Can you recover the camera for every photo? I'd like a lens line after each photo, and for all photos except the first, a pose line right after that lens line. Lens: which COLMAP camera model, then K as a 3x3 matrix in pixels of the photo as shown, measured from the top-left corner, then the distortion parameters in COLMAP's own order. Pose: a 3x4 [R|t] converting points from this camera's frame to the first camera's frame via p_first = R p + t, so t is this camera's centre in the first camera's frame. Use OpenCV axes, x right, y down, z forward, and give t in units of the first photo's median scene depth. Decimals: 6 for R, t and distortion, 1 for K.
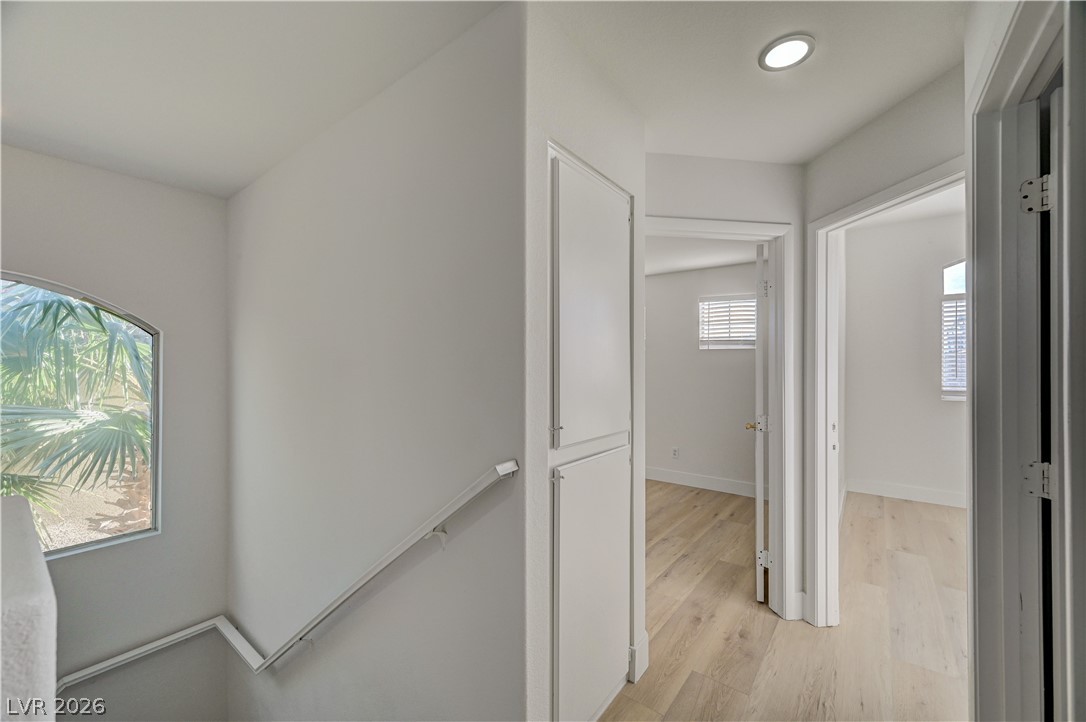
lens RADIAL K [[433.0, 0, 537.0], [0, 433.0, 365.7], [0, 0, 1]] dist [0.000027, 0.000287]
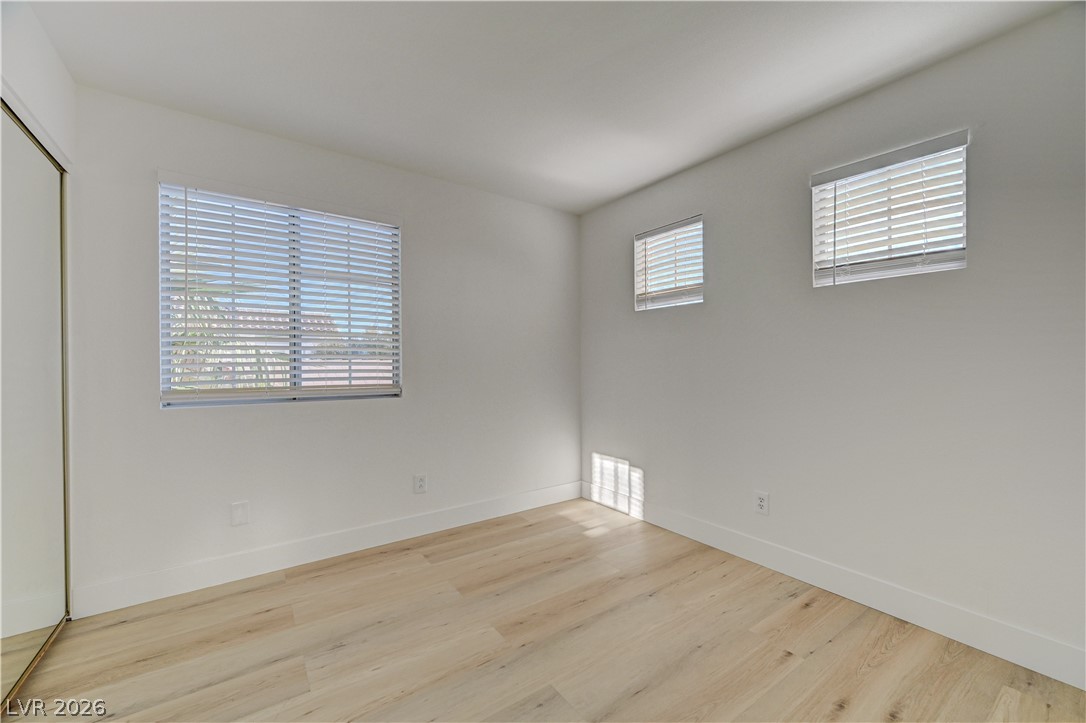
lens RADIAL K [[433.0, 0, 537.0], [0, 433.0, 366.2], [0, 0, 1]] dist [0.000027, 0.000287]
pose [[0.957604, -0.007841, -0.287981, 0.245443], [0.009487, 0.999946, 0.004319, 0.045123], [0.287932, -0.006868, 0.957626, 0.513569]]
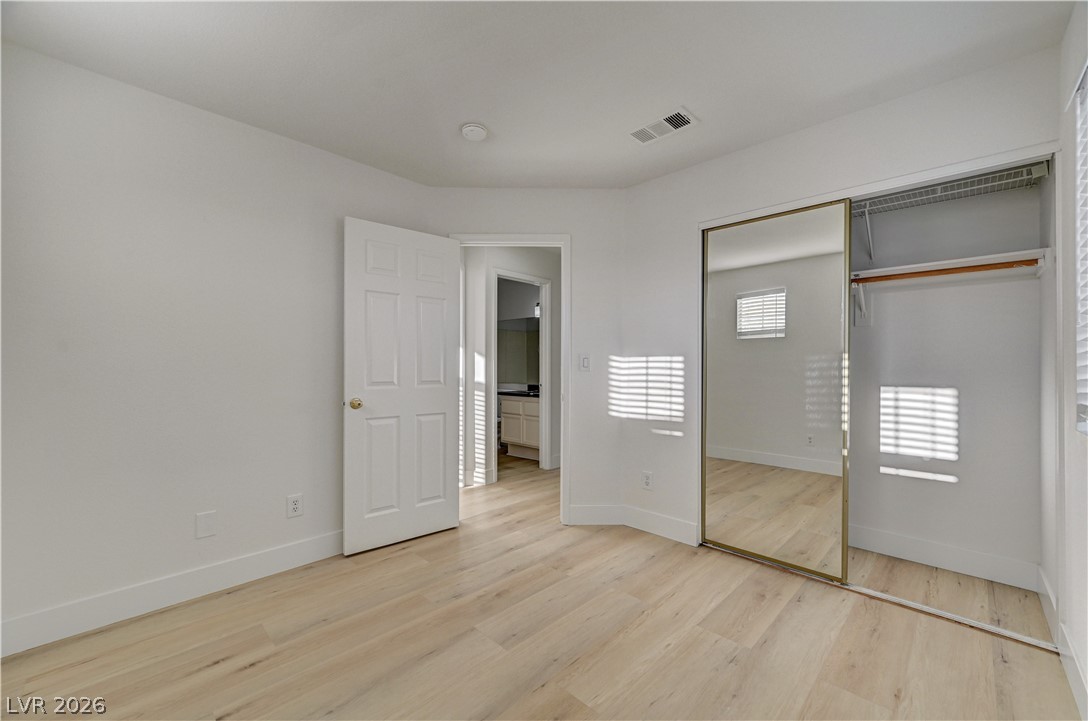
lens RADIAL K [[433.8, 0, 538.0], [0, 433.8, 365.2], [0, 0, 1]] dist [0.000027, 0.000287]
pose [[-0.993484, -0.006023, 0.113815, 0.079996], [-0.007393, 0.999905, -0.011616, 0.049419], [-0.113734, -0.012381, -0.993434, 1.251683]]
